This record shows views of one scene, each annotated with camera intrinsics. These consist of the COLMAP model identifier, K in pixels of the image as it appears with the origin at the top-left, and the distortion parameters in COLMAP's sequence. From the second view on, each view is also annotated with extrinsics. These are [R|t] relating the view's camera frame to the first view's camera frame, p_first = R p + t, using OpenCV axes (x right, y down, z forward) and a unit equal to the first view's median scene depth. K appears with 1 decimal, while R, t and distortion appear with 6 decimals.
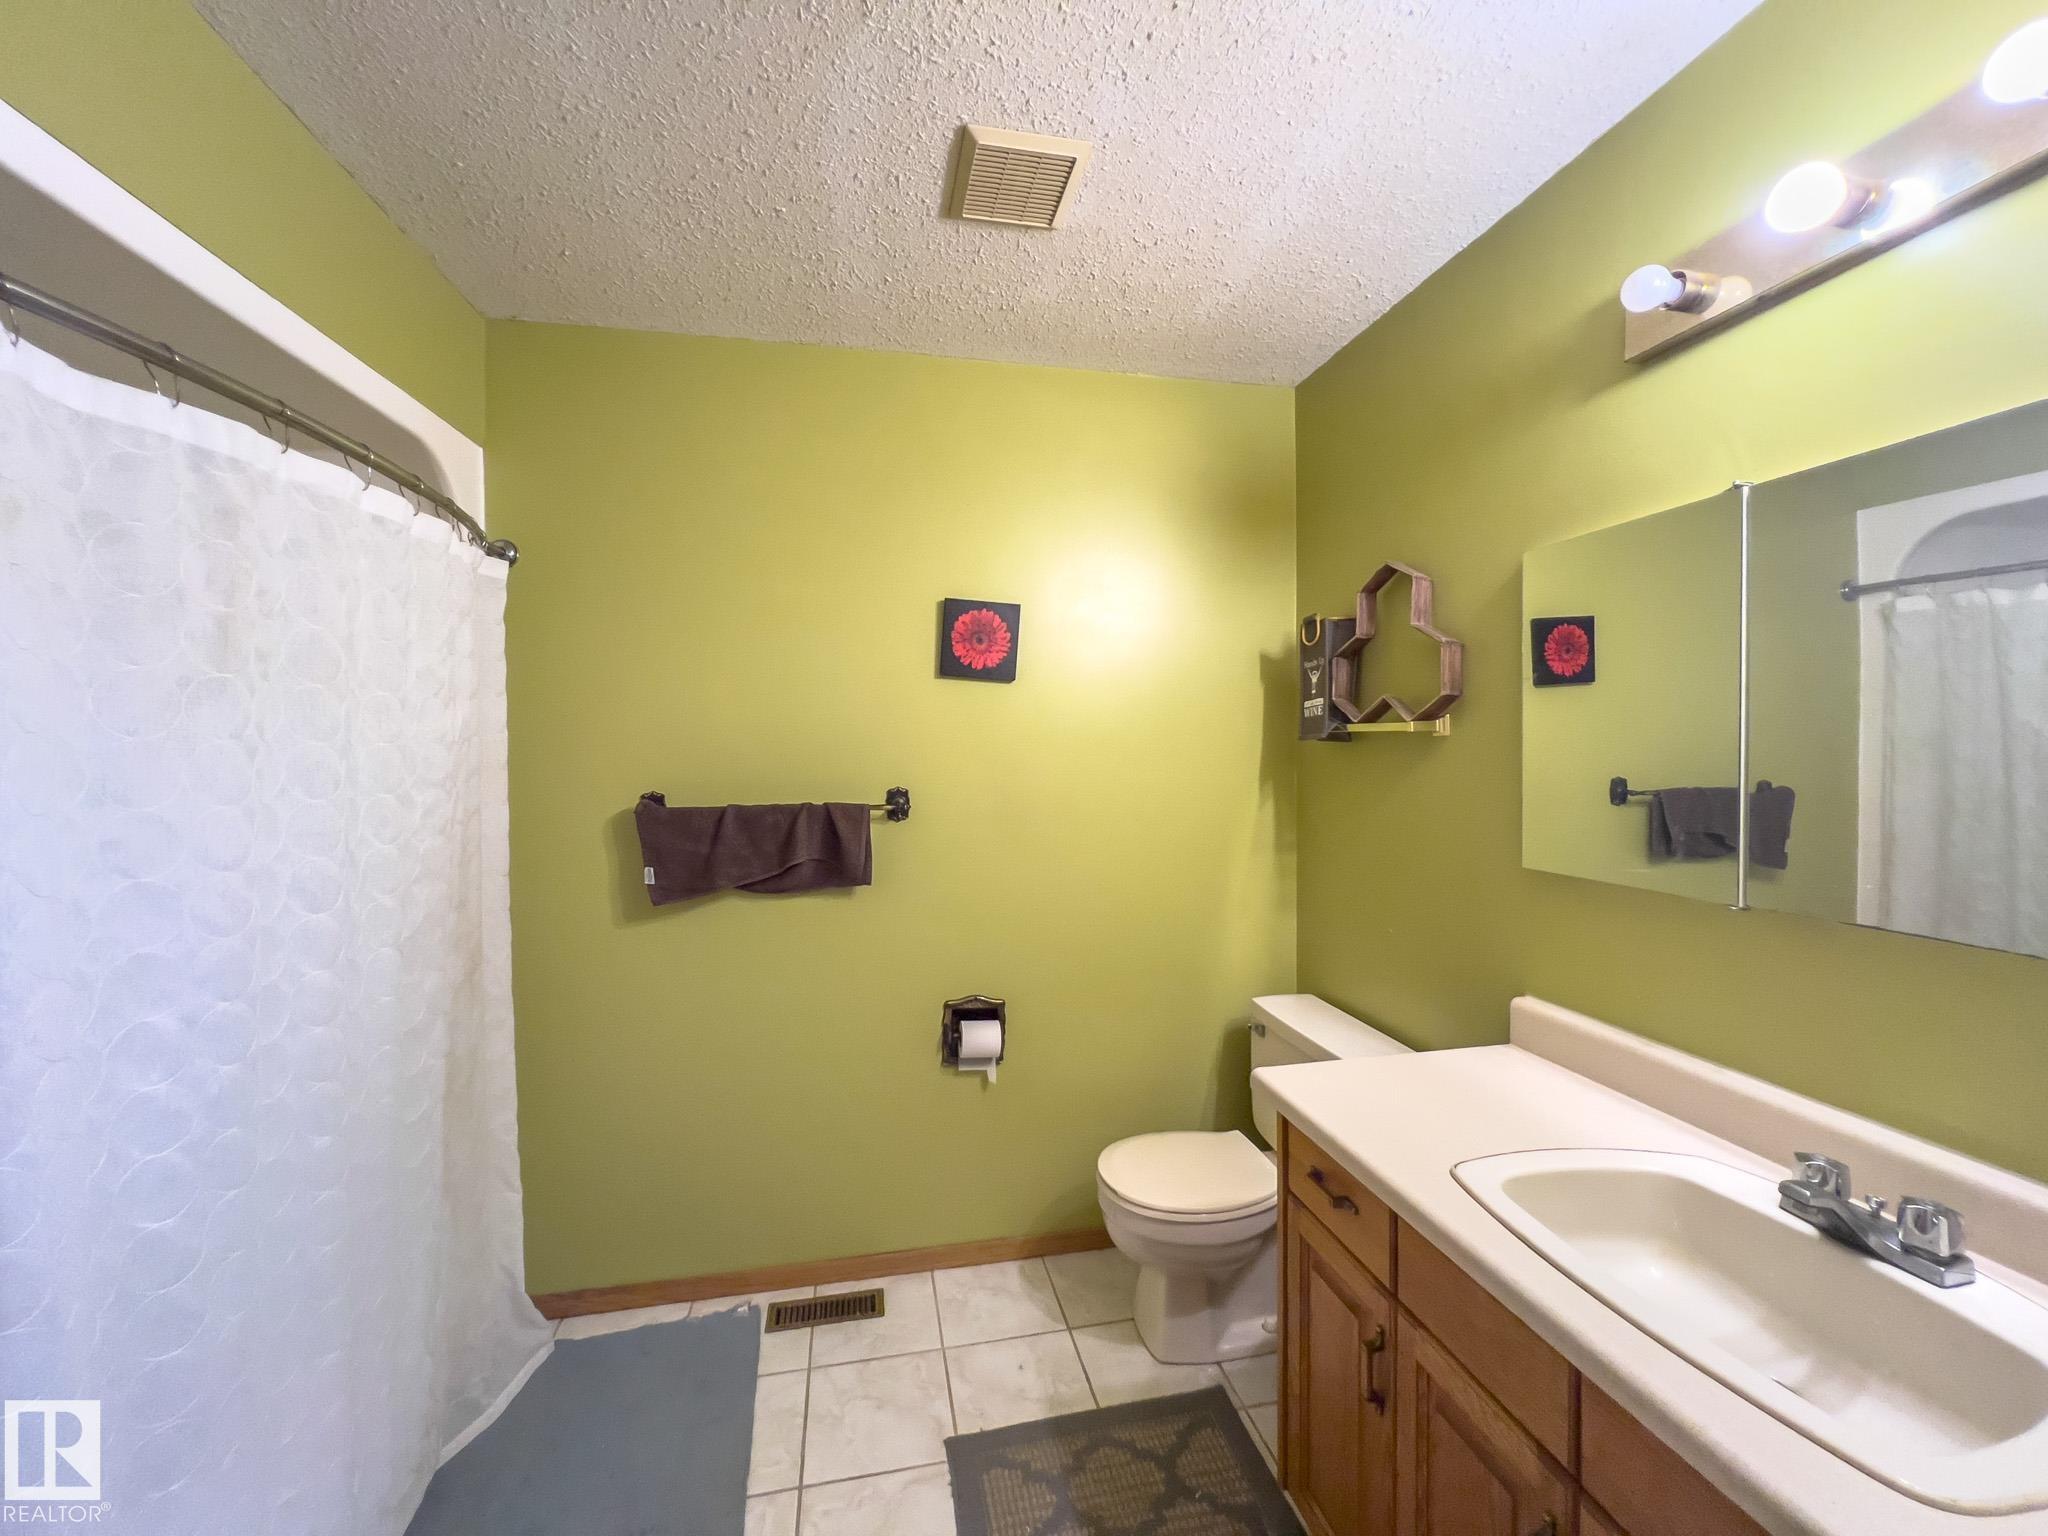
lens RADIAL K [[813.7, 0, 1022.9], [0, 813.7, 763.1], [0, 0, 1]] dist [-0.002125, 0.000084]
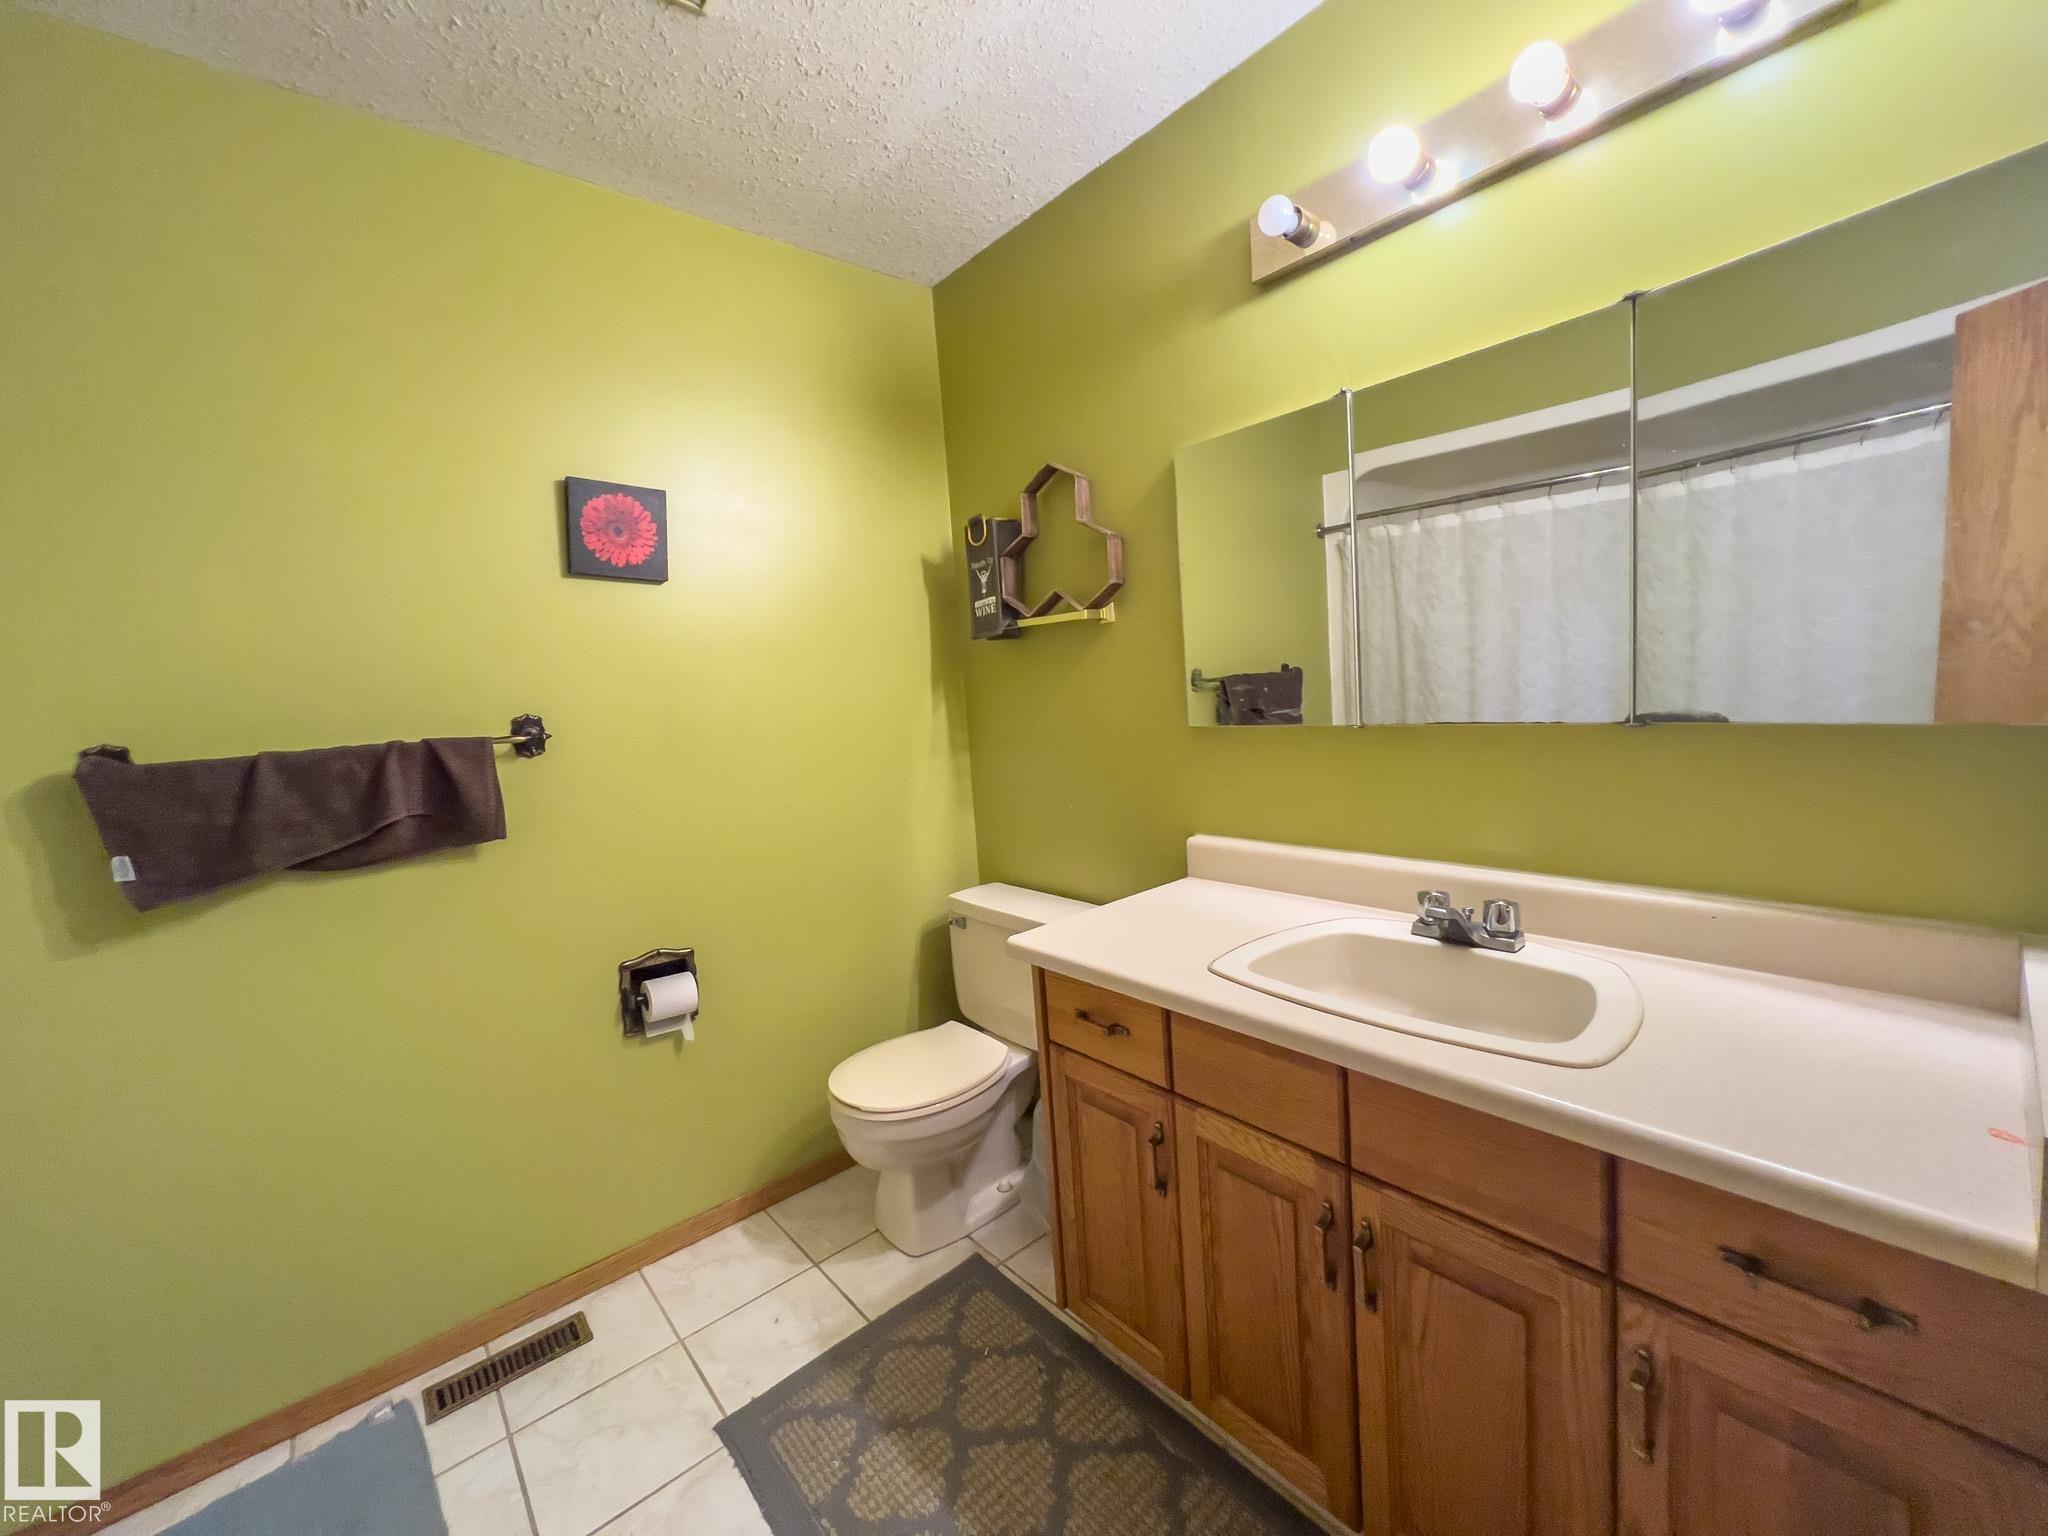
lens RADIAL K [[813.7, 0, 1019.8], [0, 813.7, 762.3], [0, 0, 1]] dist [-0.002125, 0.000084]
pose [[0.871966, -0.102953, 0.478620, -0.126414], [0.074479, 0.994155, 0.078159, 0.053618], [-0.483869, -0.032505, 0.874537, 0.069605]]
